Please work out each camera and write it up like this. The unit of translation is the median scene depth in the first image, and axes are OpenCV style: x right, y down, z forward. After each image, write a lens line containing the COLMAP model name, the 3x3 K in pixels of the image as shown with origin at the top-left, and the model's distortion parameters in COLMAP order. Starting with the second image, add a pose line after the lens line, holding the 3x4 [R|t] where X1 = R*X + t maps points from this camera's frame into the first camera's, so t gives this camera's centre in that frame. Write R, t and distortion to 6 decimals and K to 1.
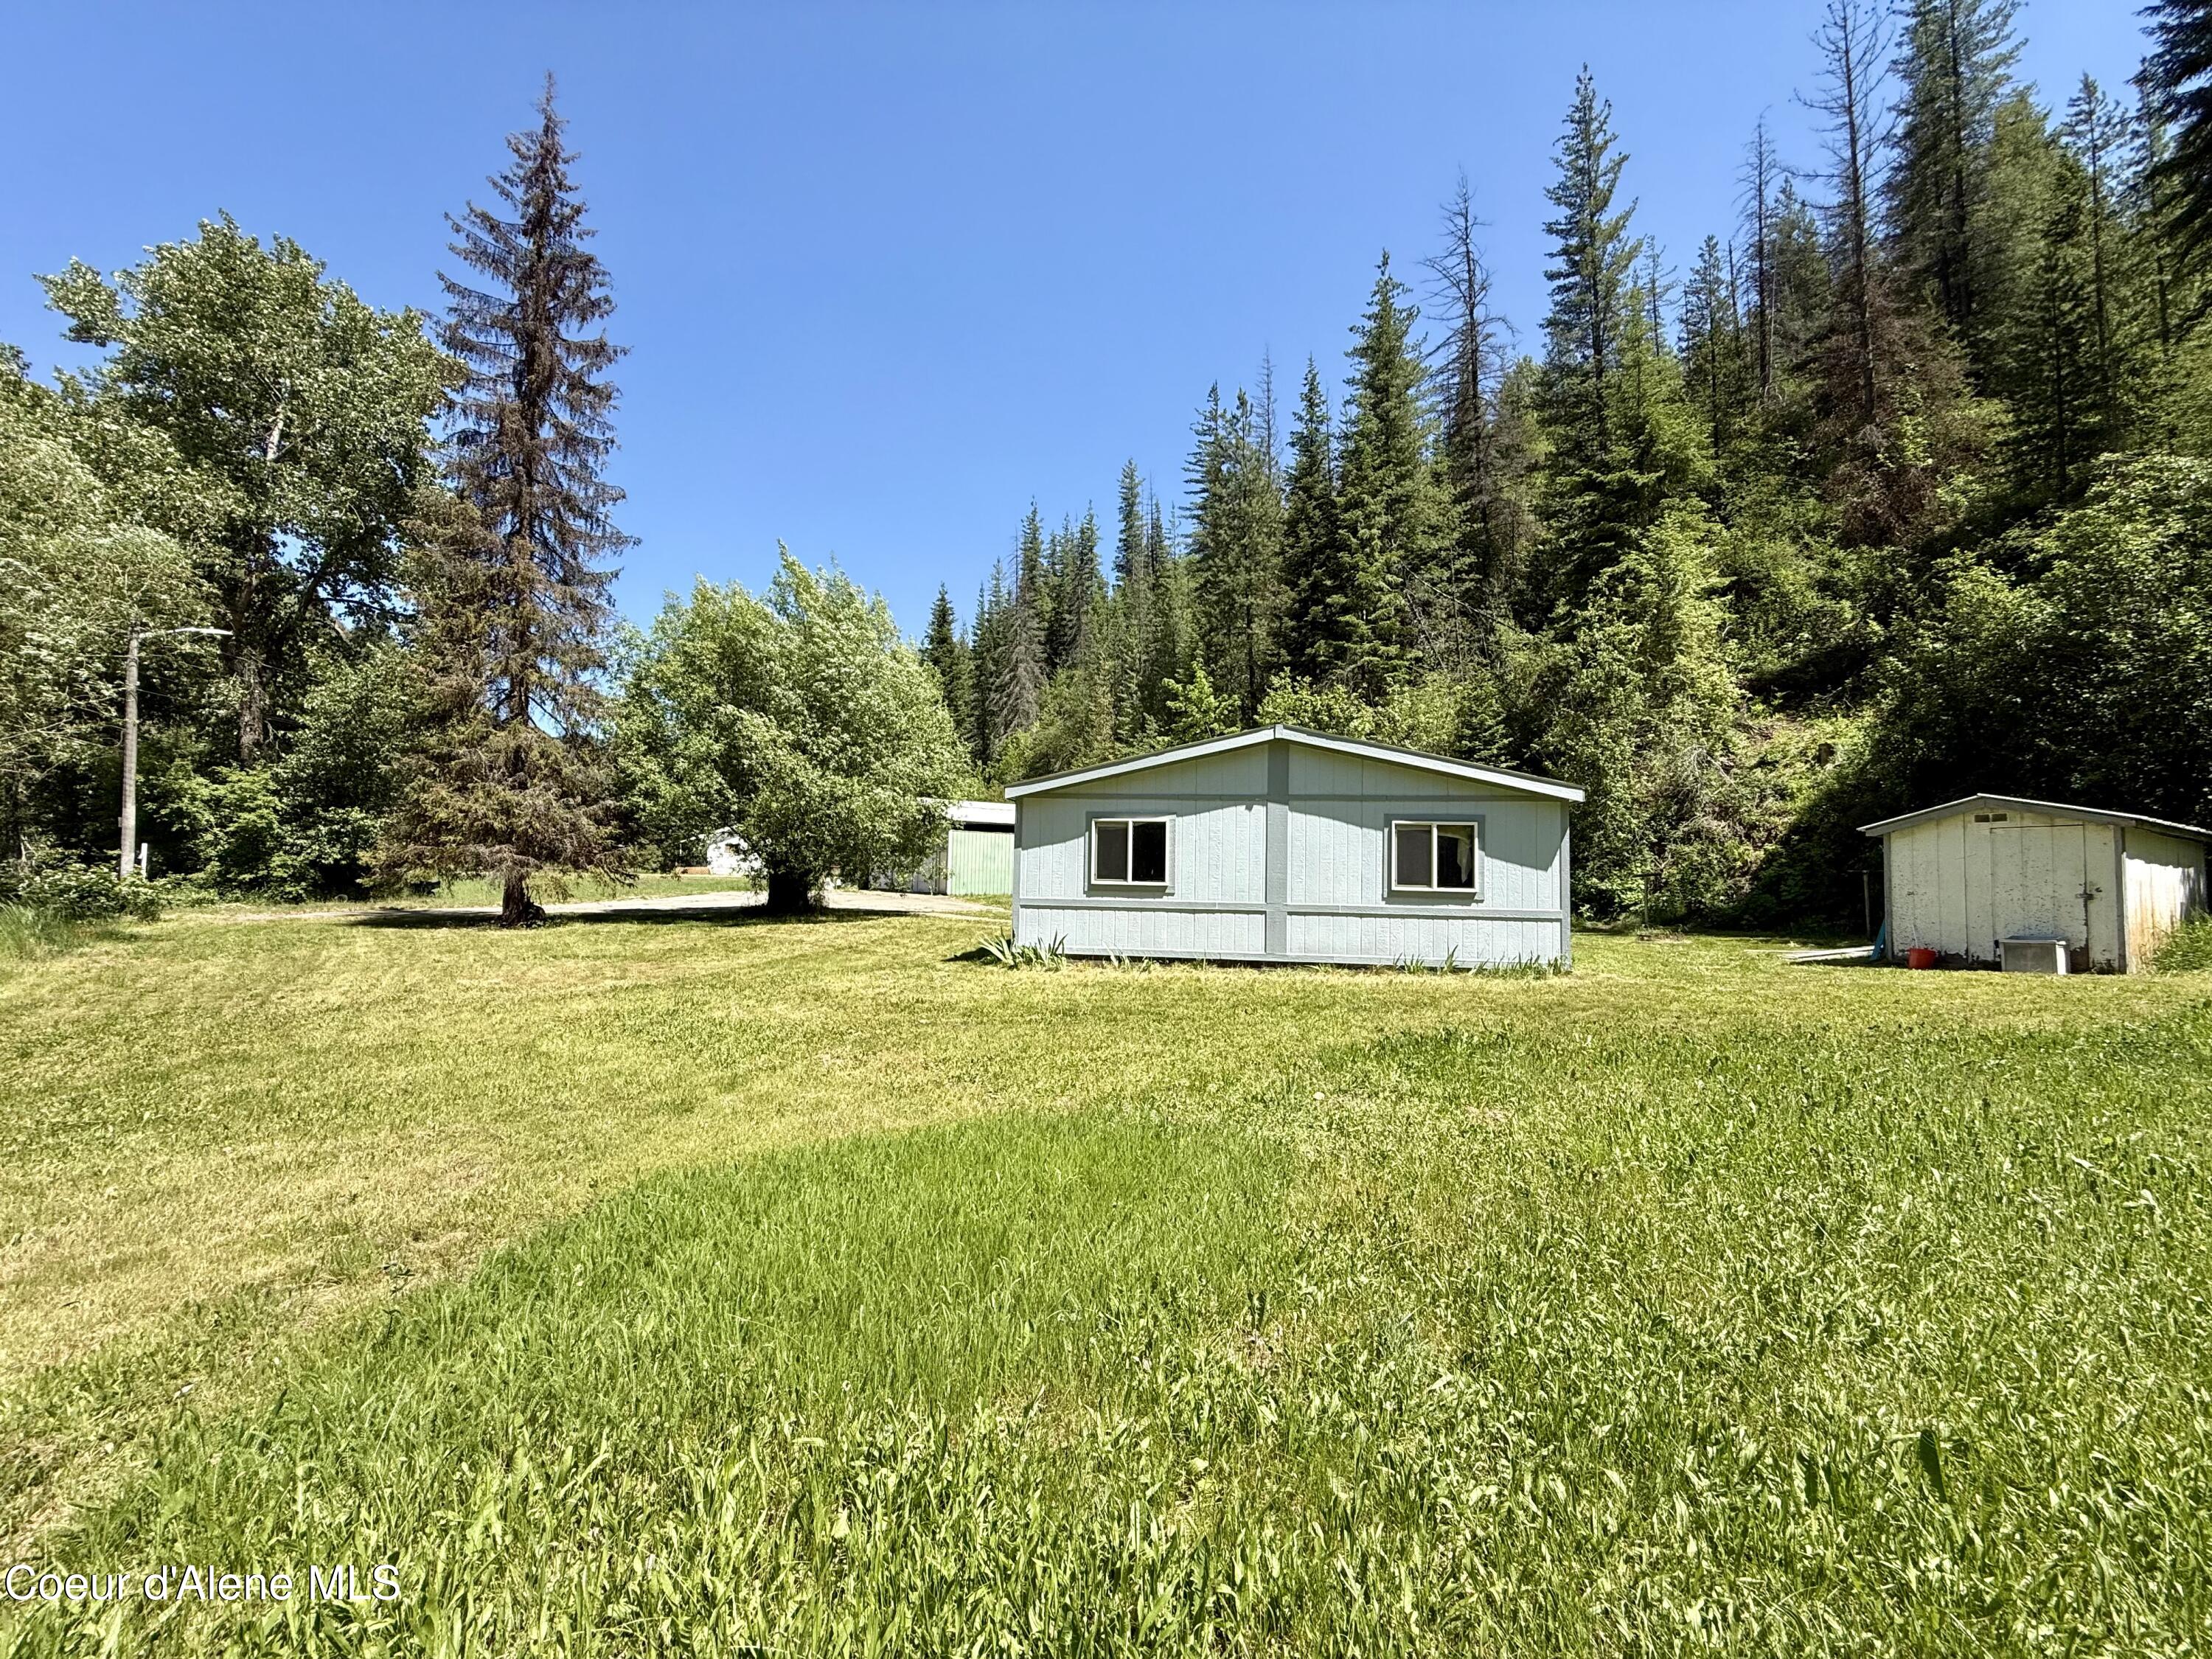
lens RADIAL K [[882.3, 0, 1100.9], [0, 882.3, 825.5], [0, 0, 1]] dist [0.001822, -0.000331]
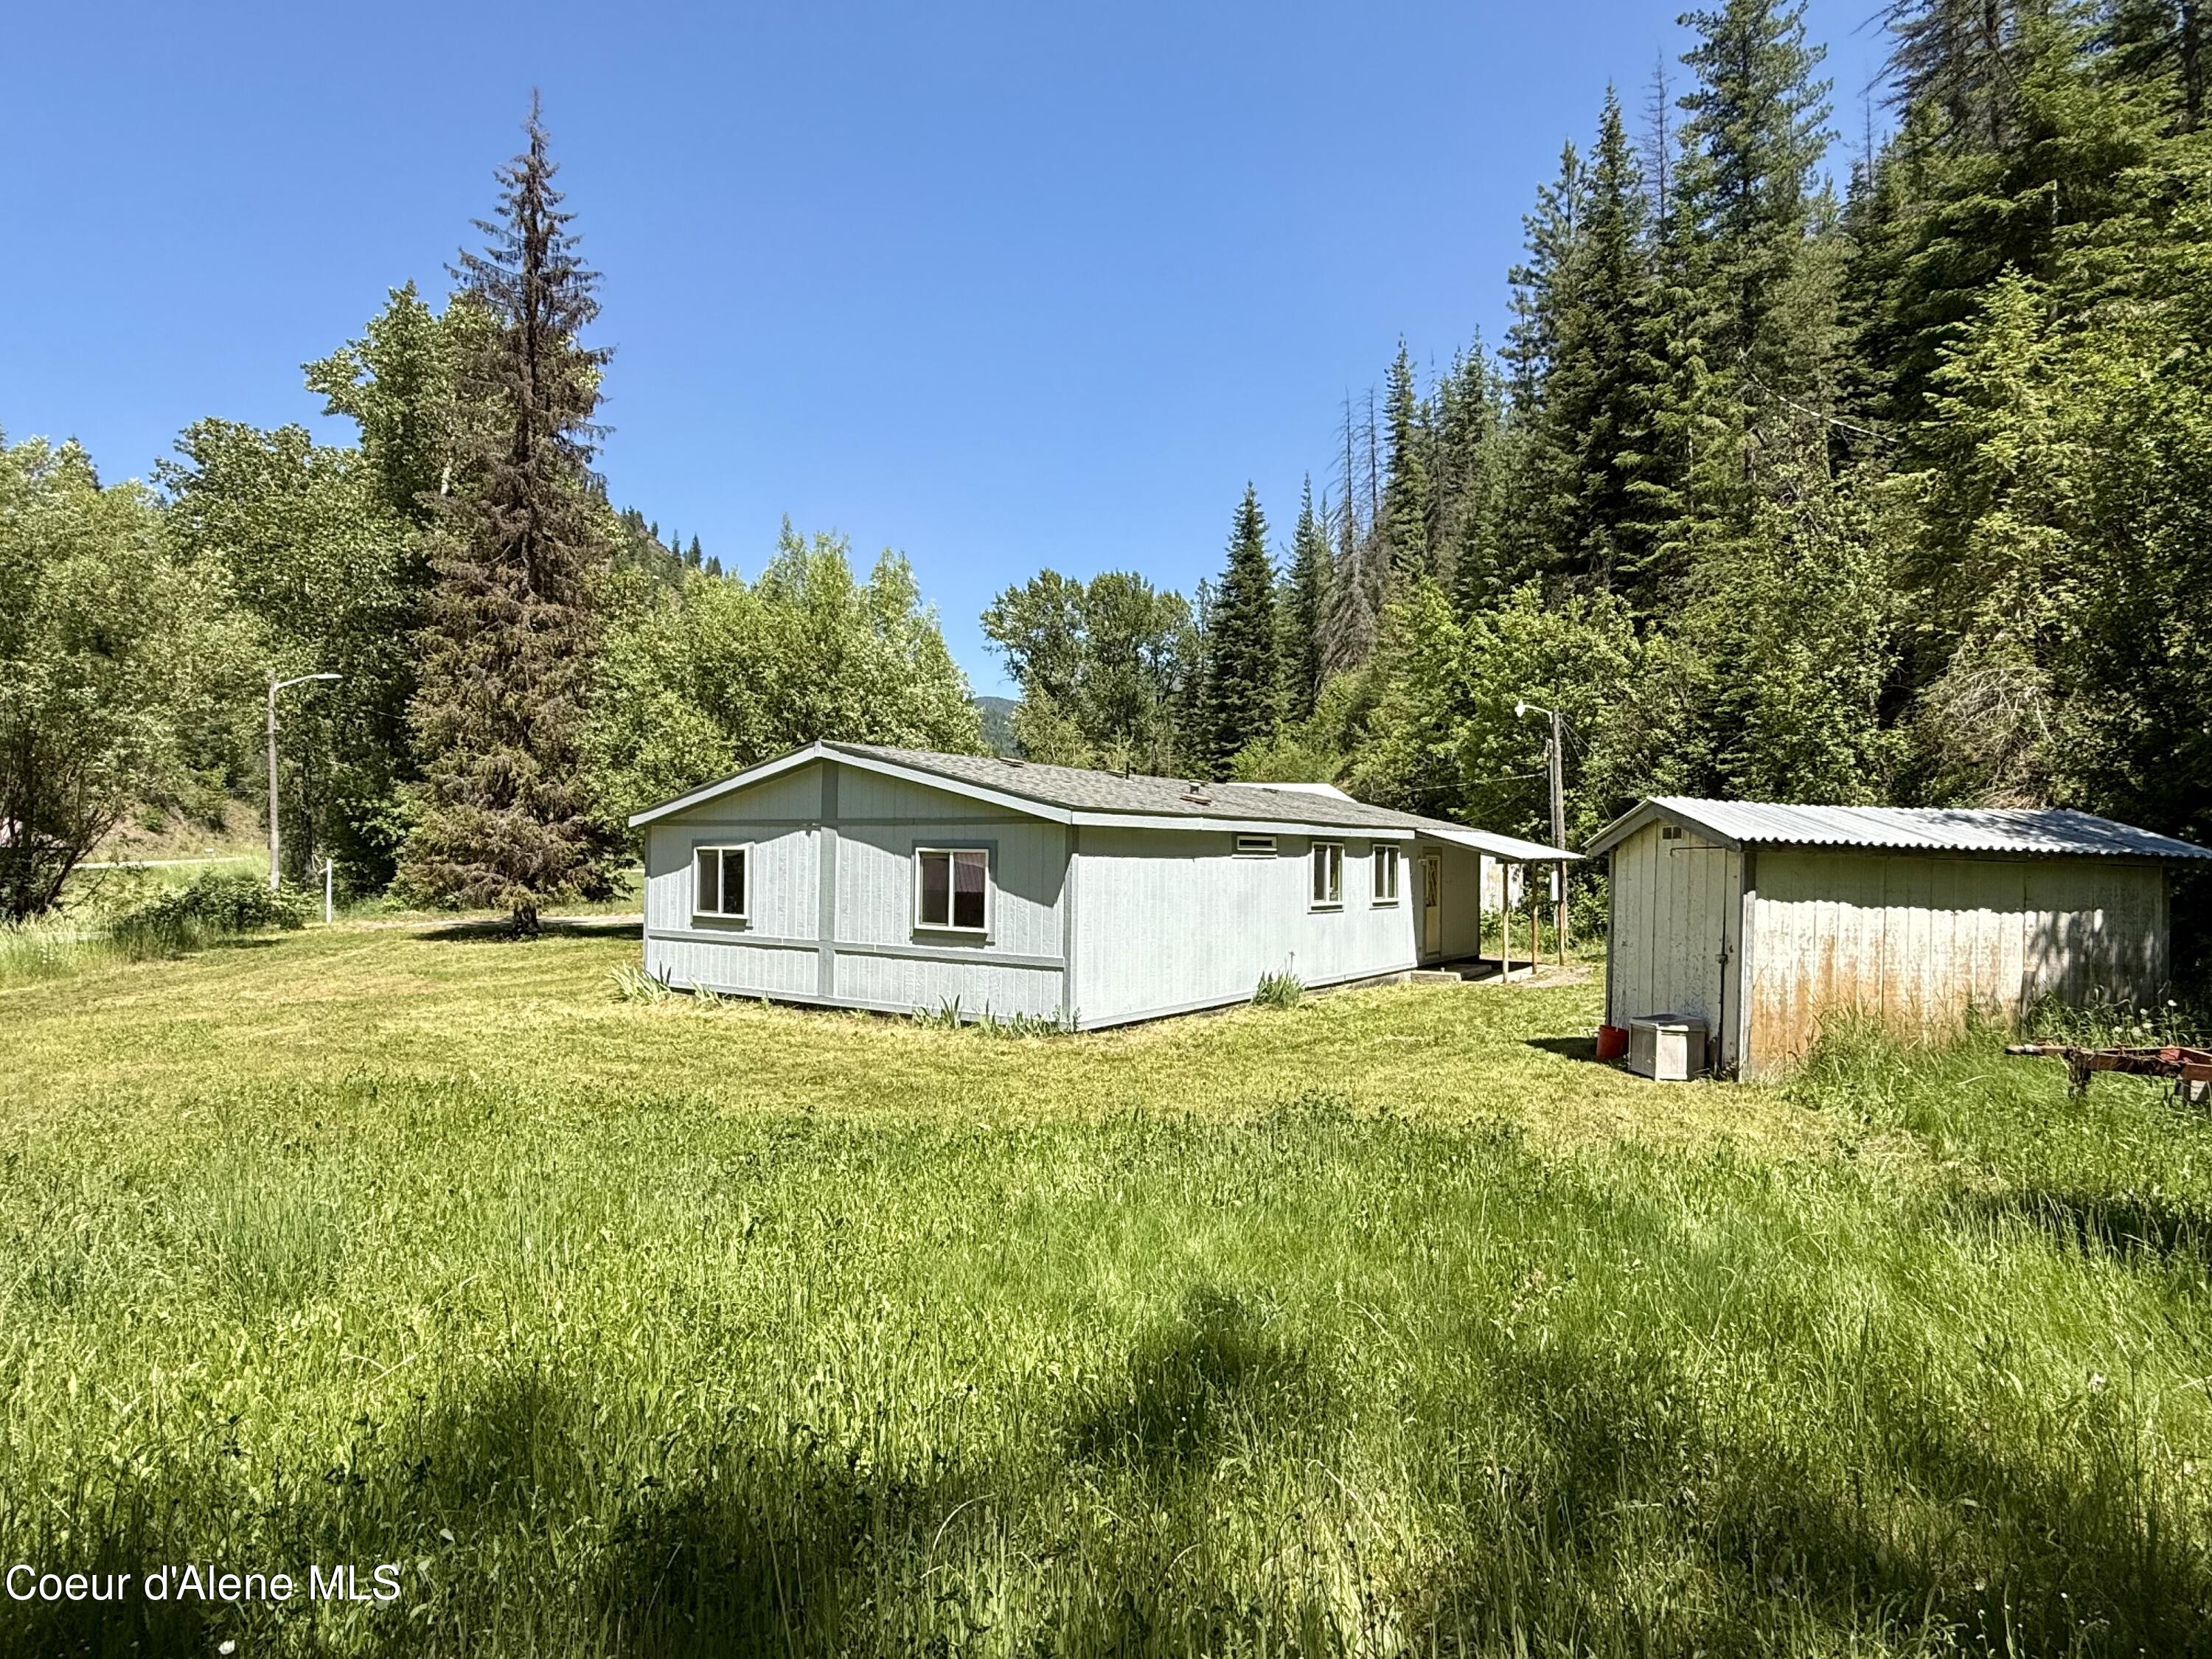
lens RADIAL K [[1213.4, 0, 1101.3], [0, 1213.4, 821.6], [0, 0, 1]] dist [0.008385, -0.000714]
pose [[0.901307, -0.022334, -0.432605, 0.959045], [0.032966, 0.999310, 0.017090, -0.043092], [0.431925, -0.029665, 0.901422, 0.010157]]
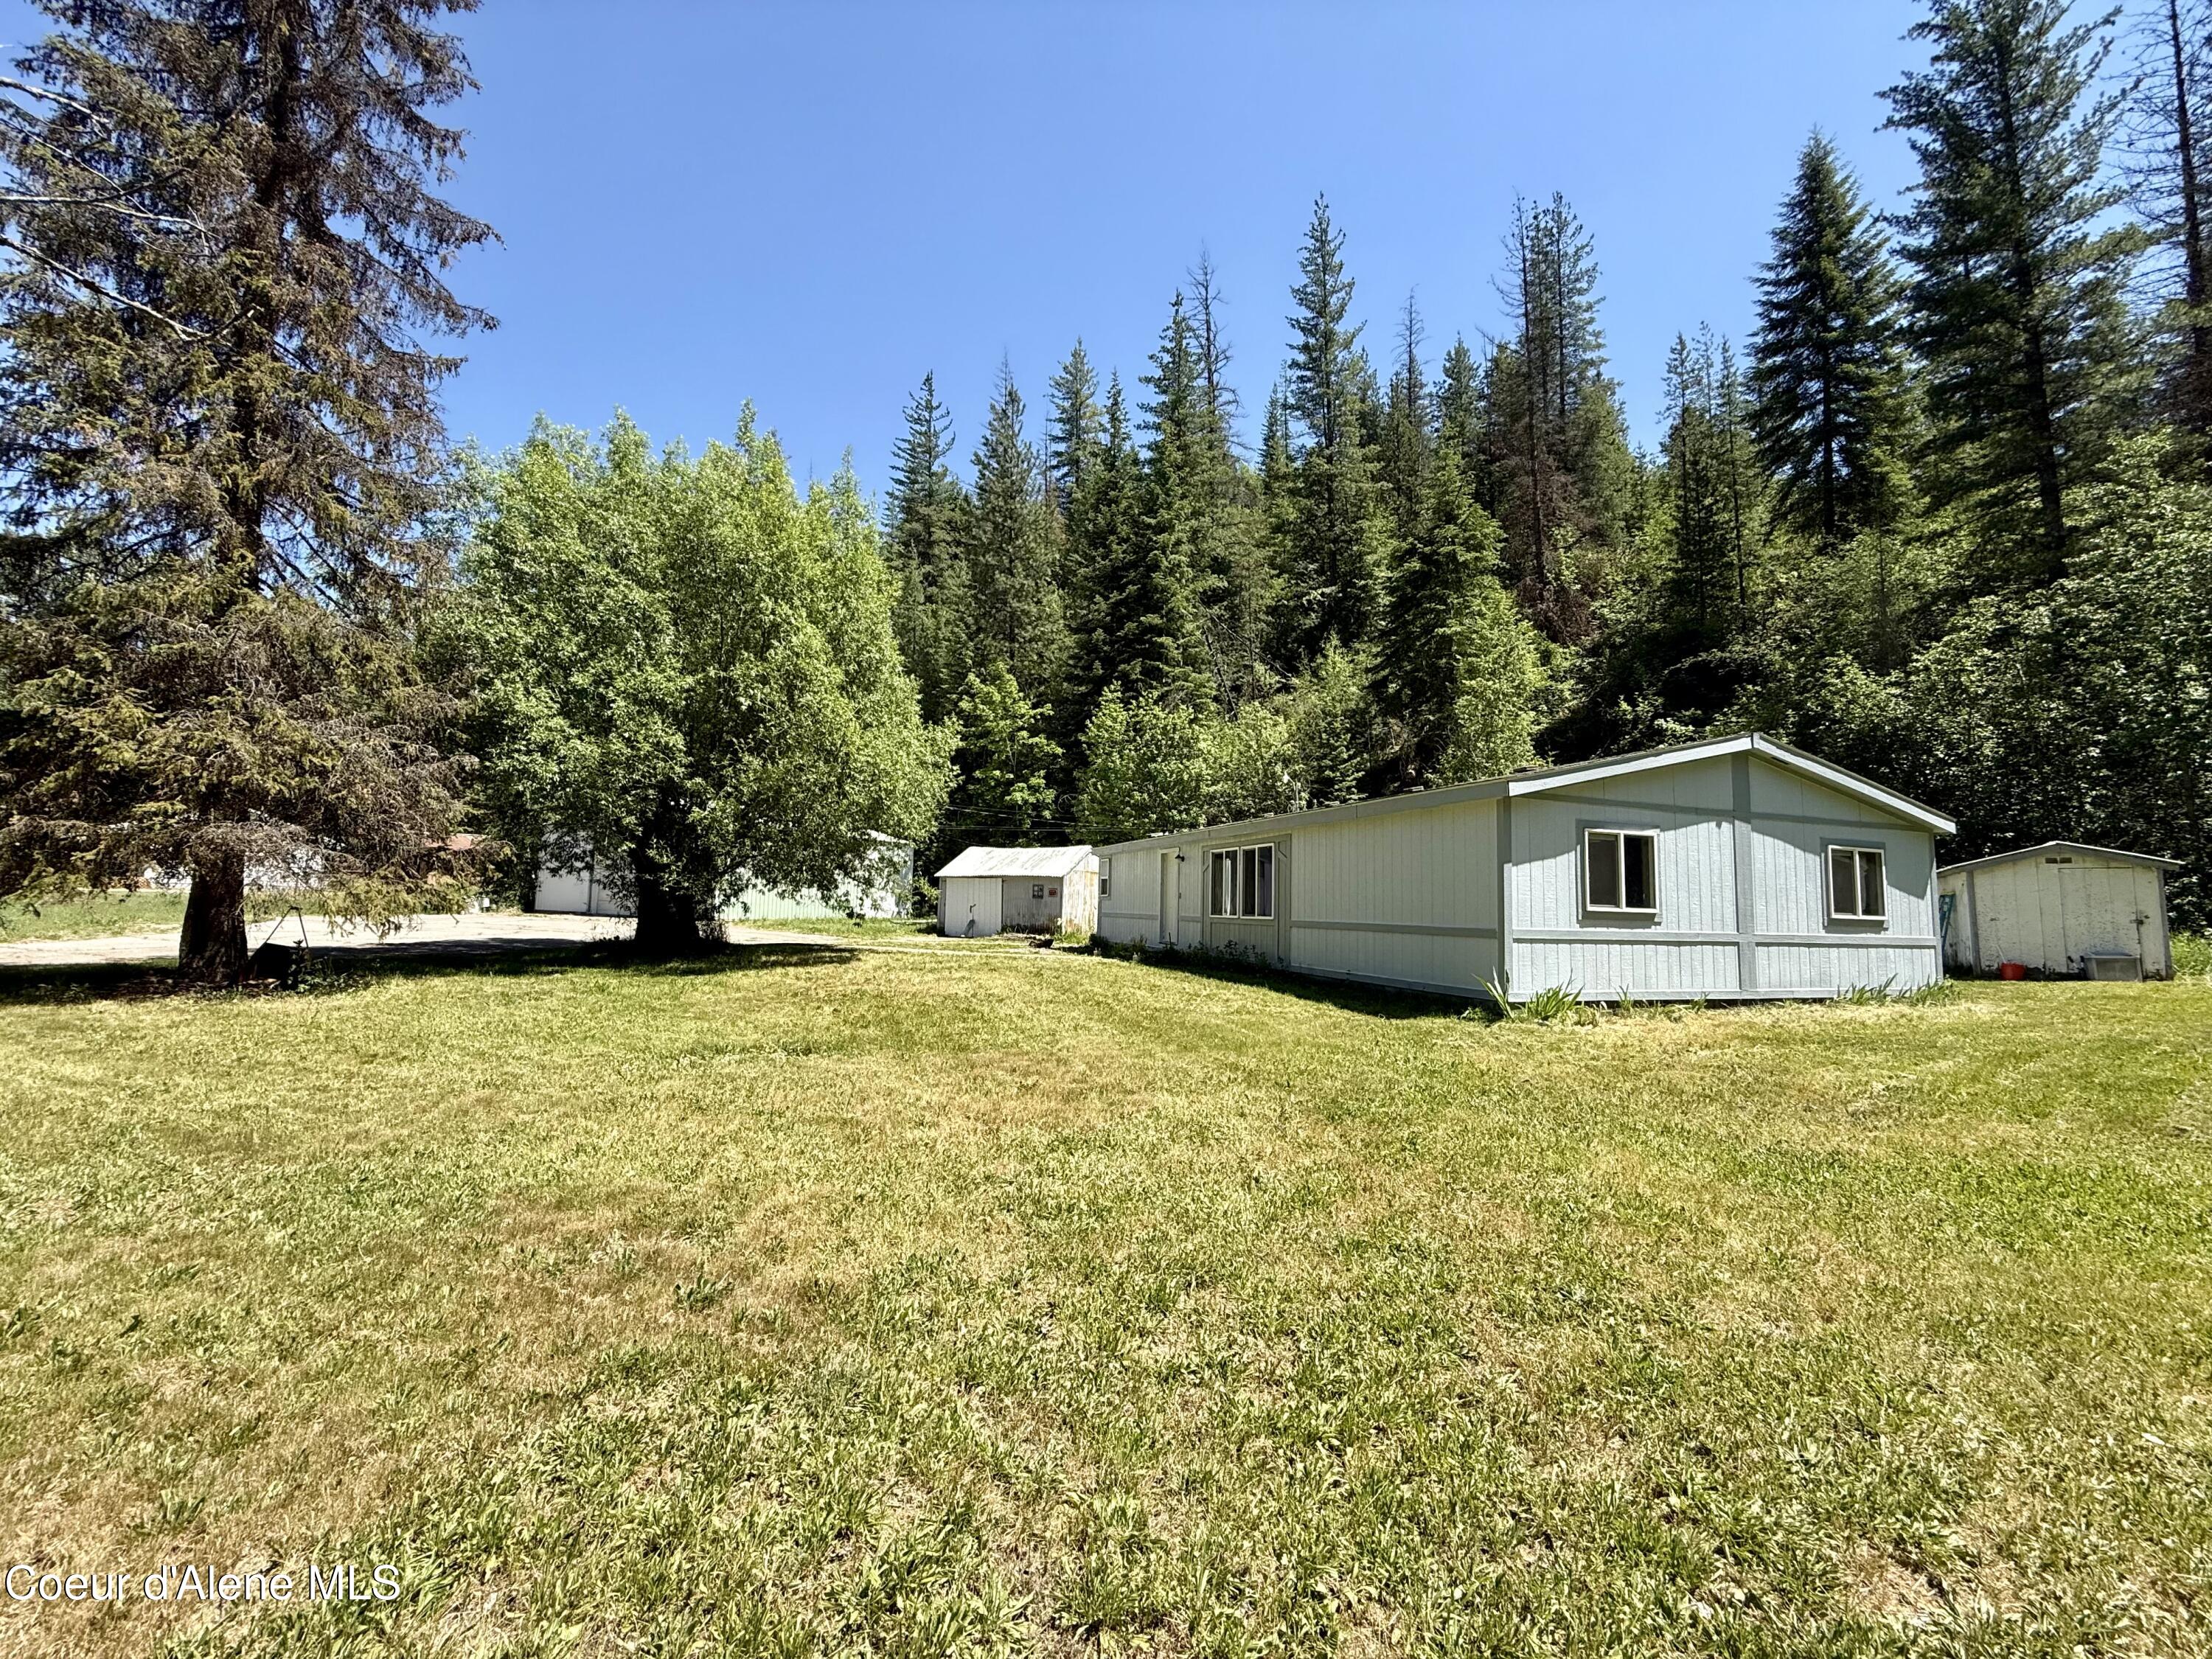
lens RADIAL K [[882.3, 0, 1106.5], [0, 882.3, 825.9], [0, 0, 1]] dist [0.001822, -0.000331]
pose [[0.873949, 0.047791, 0.483662, -0.776917], [-0.036090, 0.998788, -0.033479, 0.032107], [-0.484676, 0.011804, 0.874614, 0.517310]]
